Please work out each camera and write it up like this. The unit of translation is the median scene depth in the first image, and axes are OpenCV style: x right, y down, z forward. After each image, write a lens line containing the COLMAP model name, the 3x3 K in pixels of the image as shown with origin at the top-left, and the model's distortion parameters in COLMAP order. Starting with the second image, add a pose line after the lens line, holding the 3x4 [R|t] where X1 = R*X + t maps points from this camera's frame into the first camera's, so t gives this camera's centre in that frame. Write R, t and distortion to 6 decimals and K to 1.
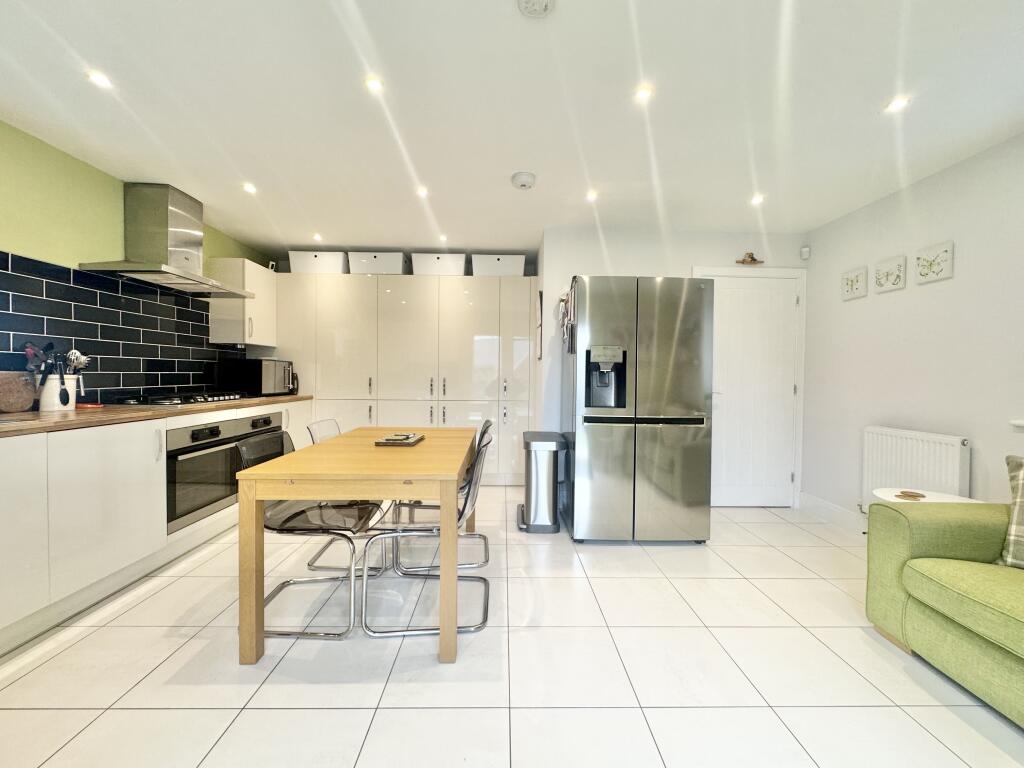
lens RADIAL K [[412.2, 0, 512.0], [0, 412.2, 384.0], [0, 0, 1]] dist [-0.001318, 0.000193]
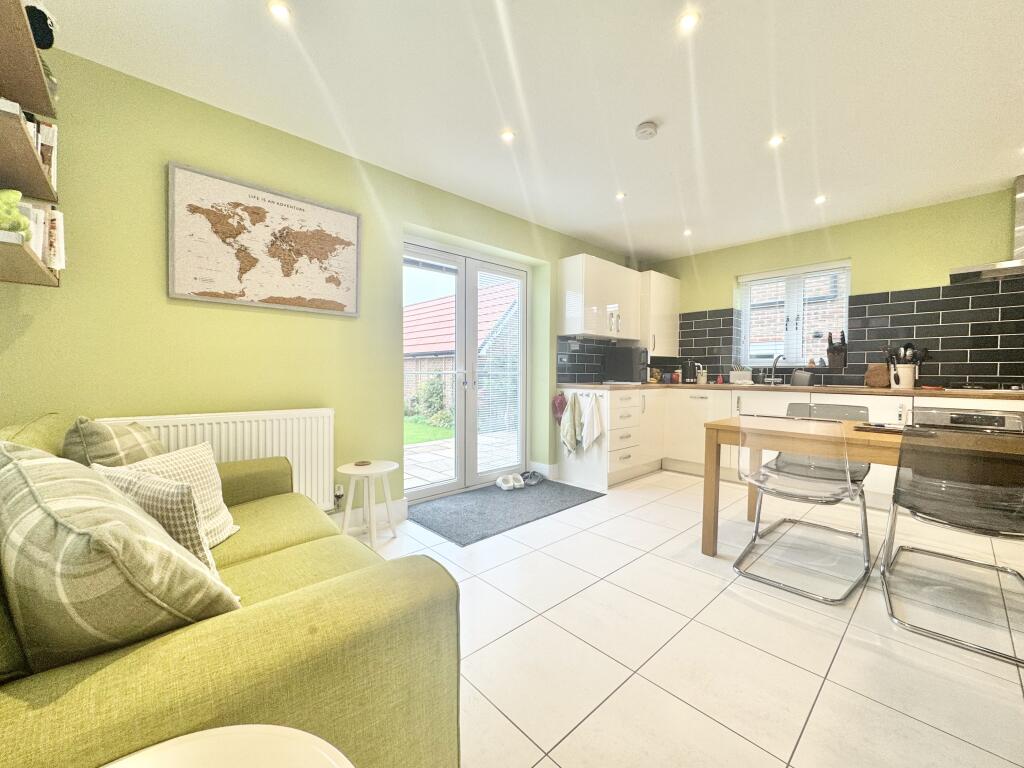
lens RADIAL K [[412.2, 0, 512.0], [0, 412.2, 384.0], [0, 0, 1]] dist [-0.001318, 0.000193]
pose [[-0.744792, 0.008744, -0.667239, 0.690460], [-0.026621, 0.998729, 0.042803, 0.015608], [0.666765, 0.049641, -0.743613, 0.833942]]
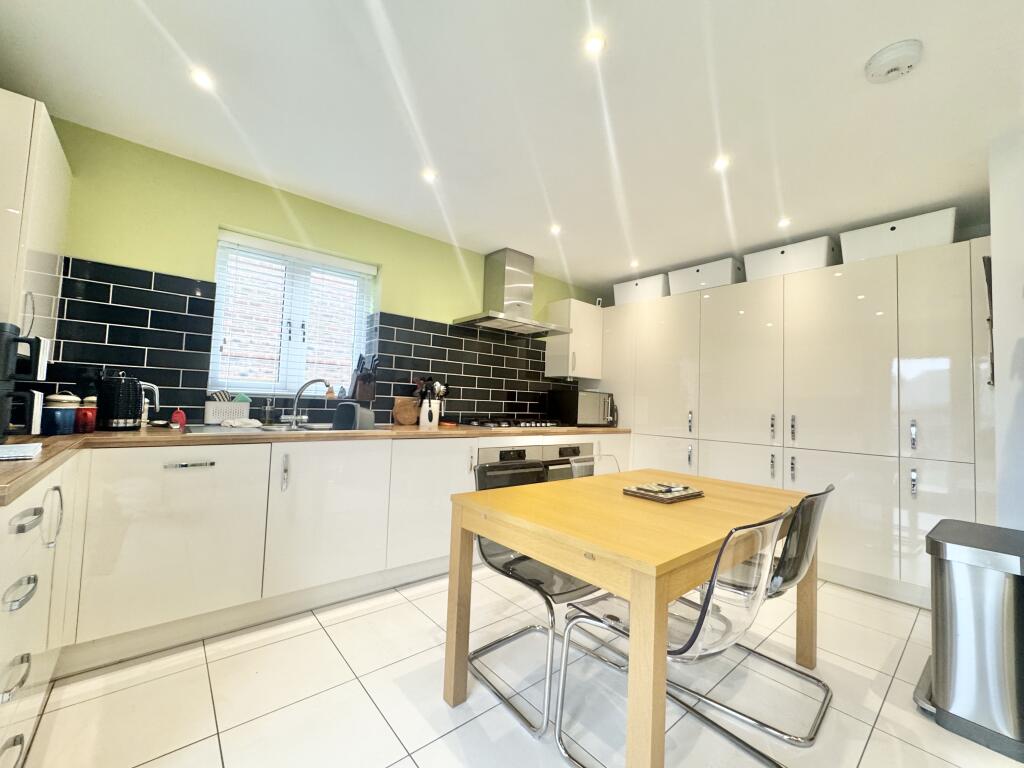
lens RADIAL K [[412.2, 0, 512.0], [0, 412.2, 384.0], [0, 0, 1]] dist [-0.001318, 0.000193]
pose [[0.635540, -0.023993, -0.771695, 0.100065], [-0.048878, 0.996262, -0.071229, 0.006752], [0.770519, 0.082988, 0.631991, 0.236417]]
